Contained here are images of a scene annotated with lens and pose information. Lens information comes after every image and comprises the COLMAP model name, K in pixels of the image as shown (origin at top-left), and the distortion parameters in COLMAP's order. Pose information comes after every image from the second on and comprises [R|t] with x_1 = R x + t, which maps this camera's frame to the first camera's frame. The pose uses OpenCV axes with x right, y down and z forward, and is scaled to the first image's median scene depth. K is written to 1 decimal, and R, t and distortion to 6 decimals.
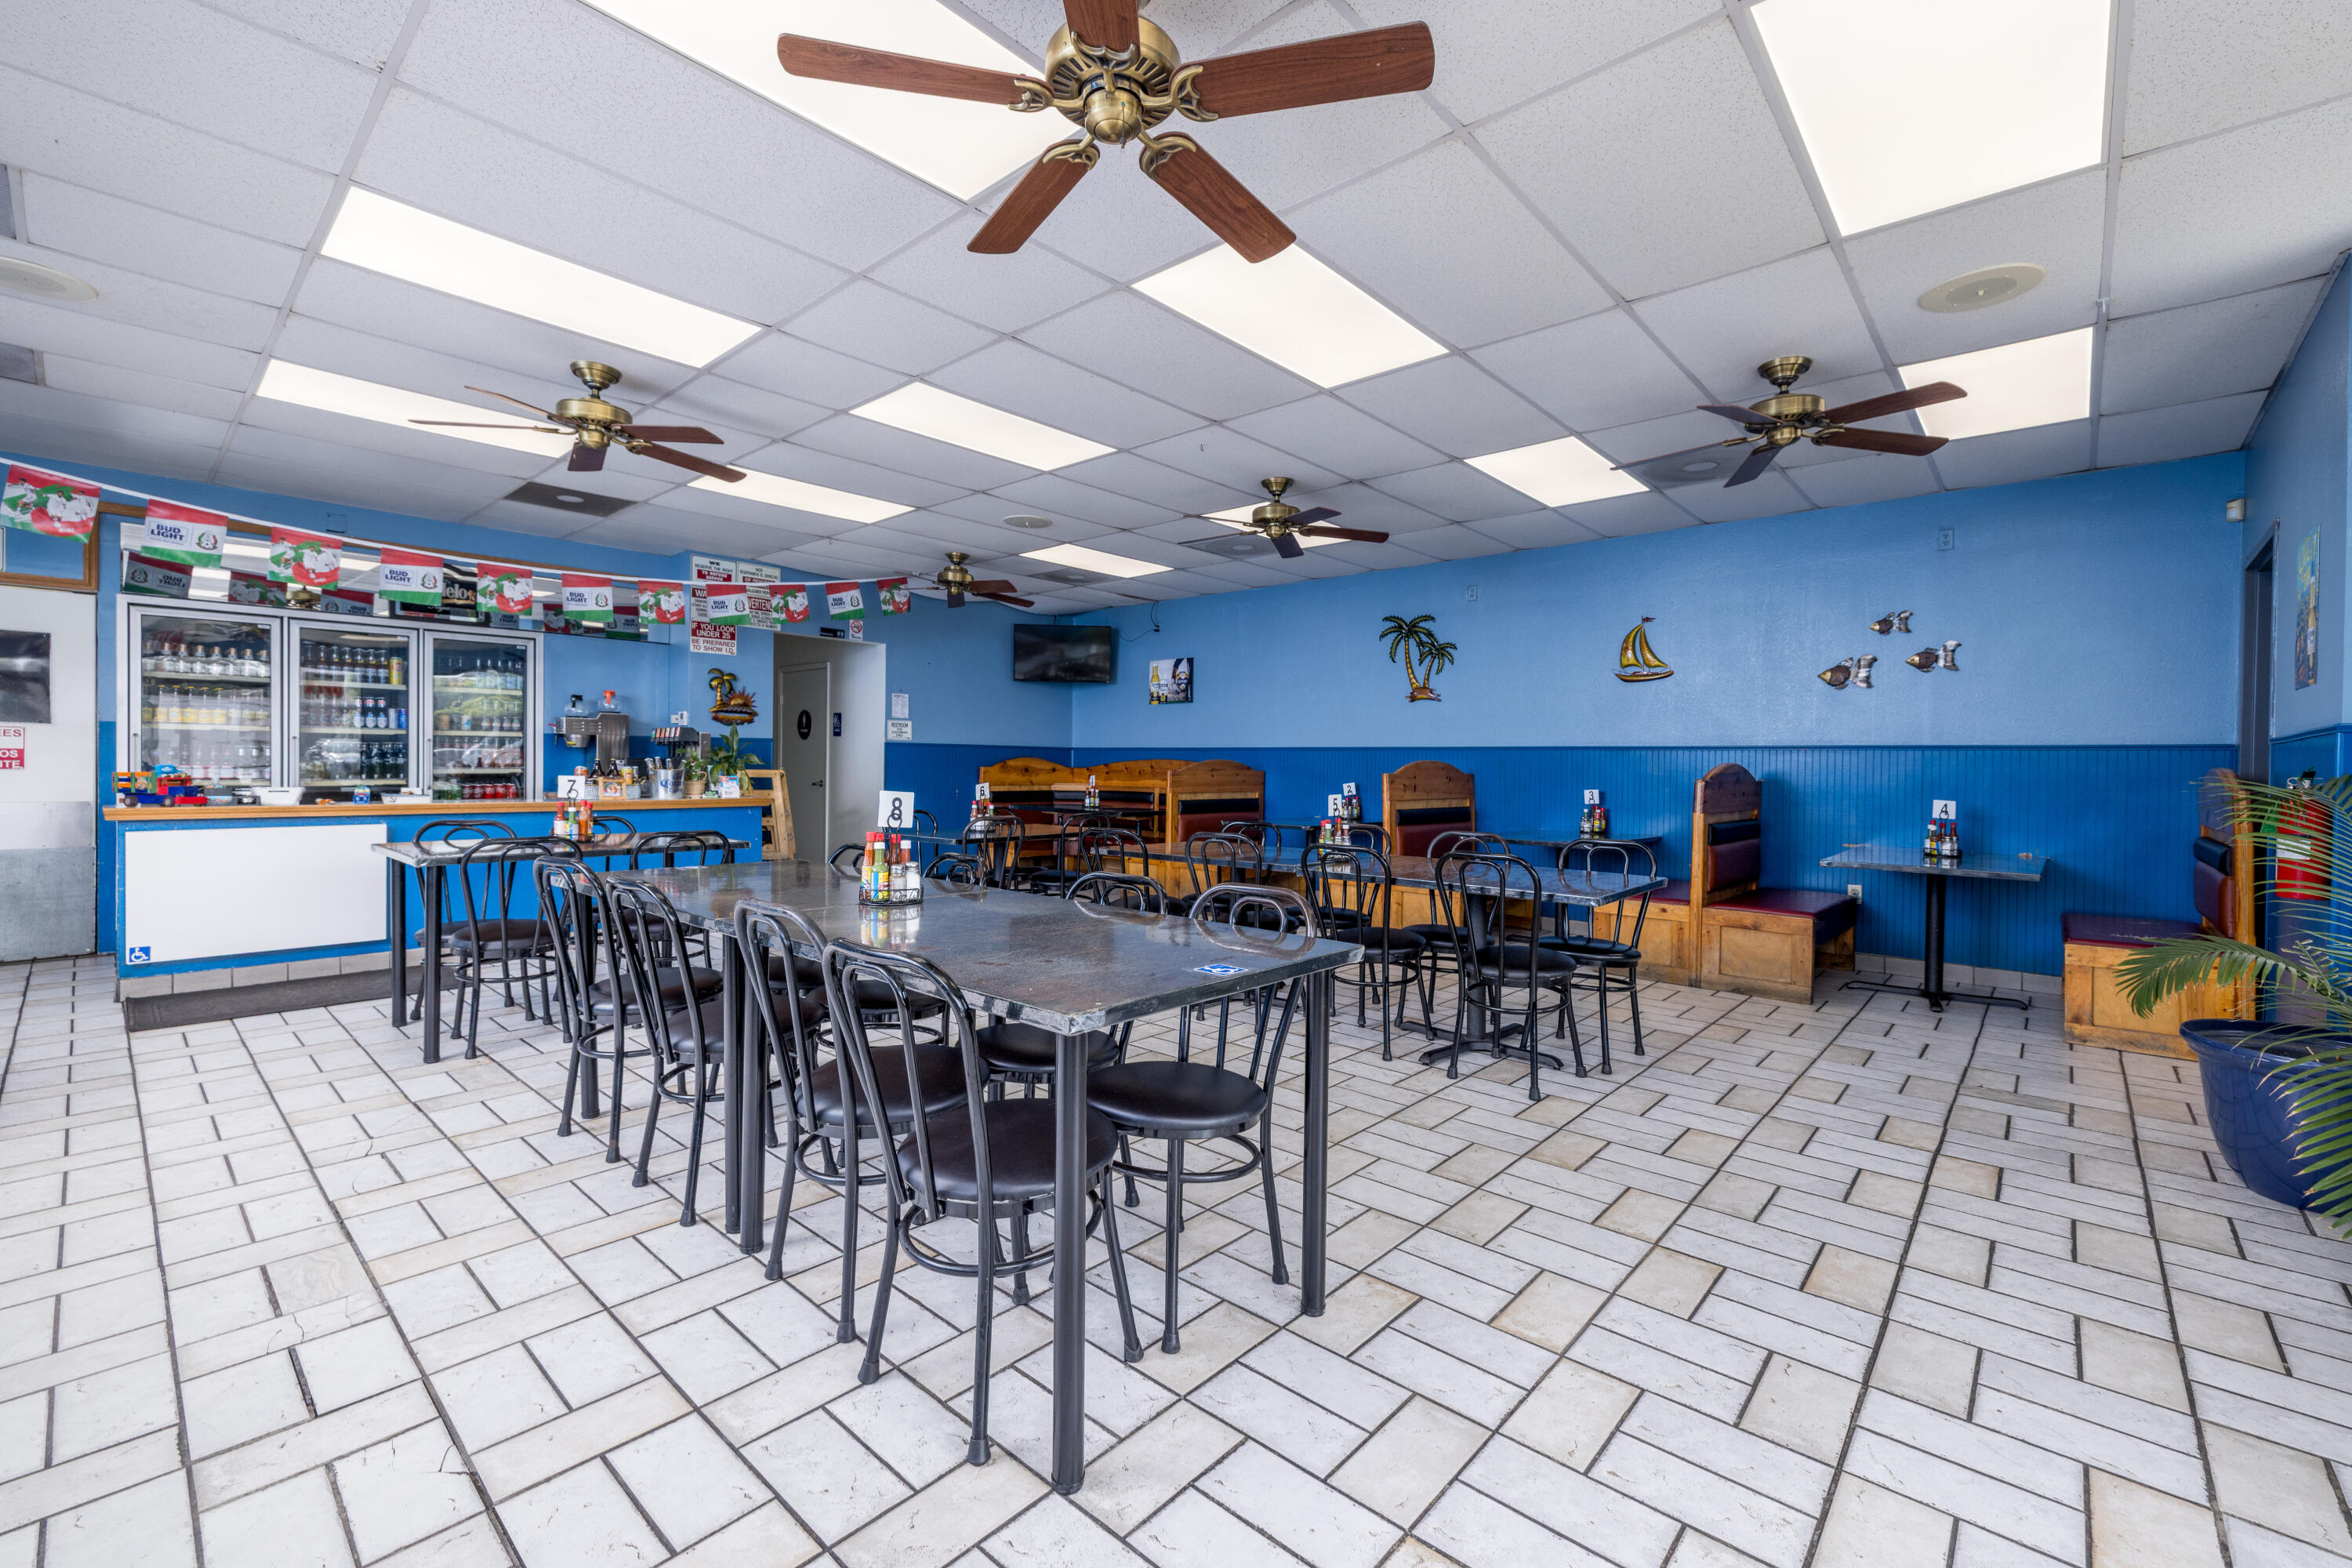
lens RADIAL K [[988.5, 0, 1181.3], [0, 988.5, 775.2], [0, 0, 1]] dist [-0.005127, 0.000543]
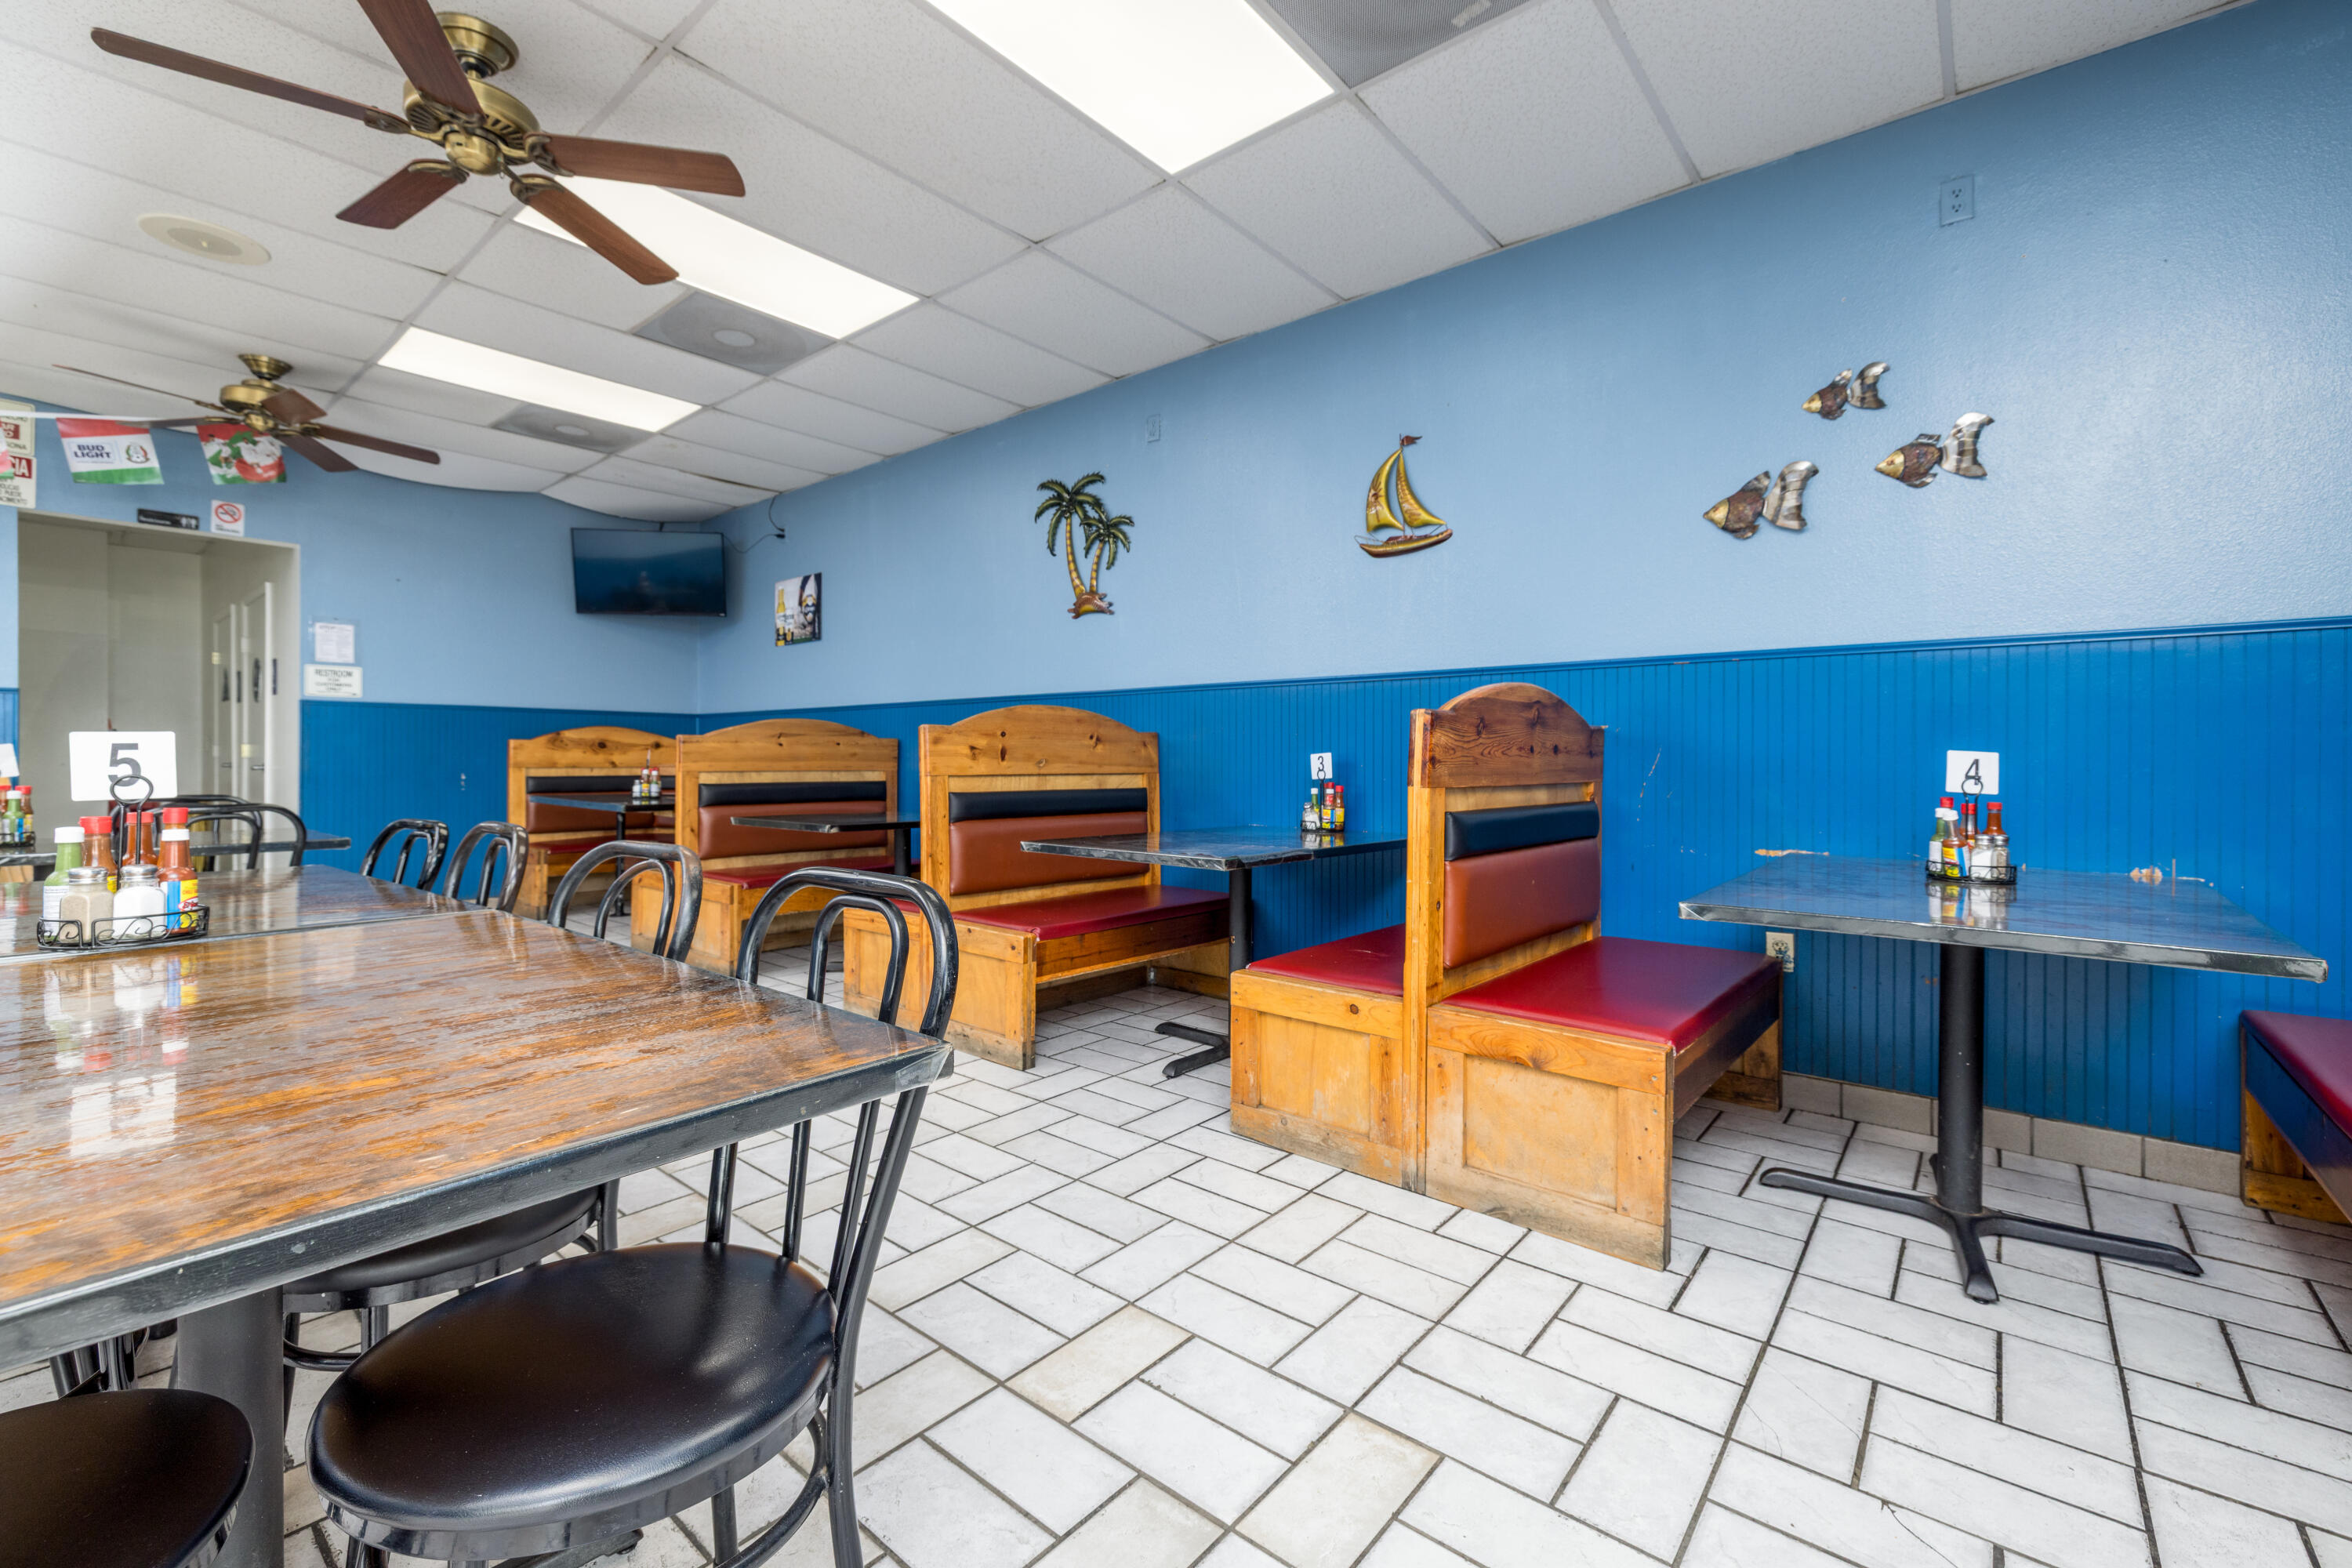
lens RADIAL K [[988.5, 0, 1183.9], [0, 988.5, 768.0], [0, 0, 1]] dist [-0.005127, 0.000543]
pose [[0.998903, -0.010041, 0.045732, 0.312064], [0.010142, 0.999947, -0.001988, 0.023290], [-0.045709, 0.002449, 0.998952, 0.446559]]
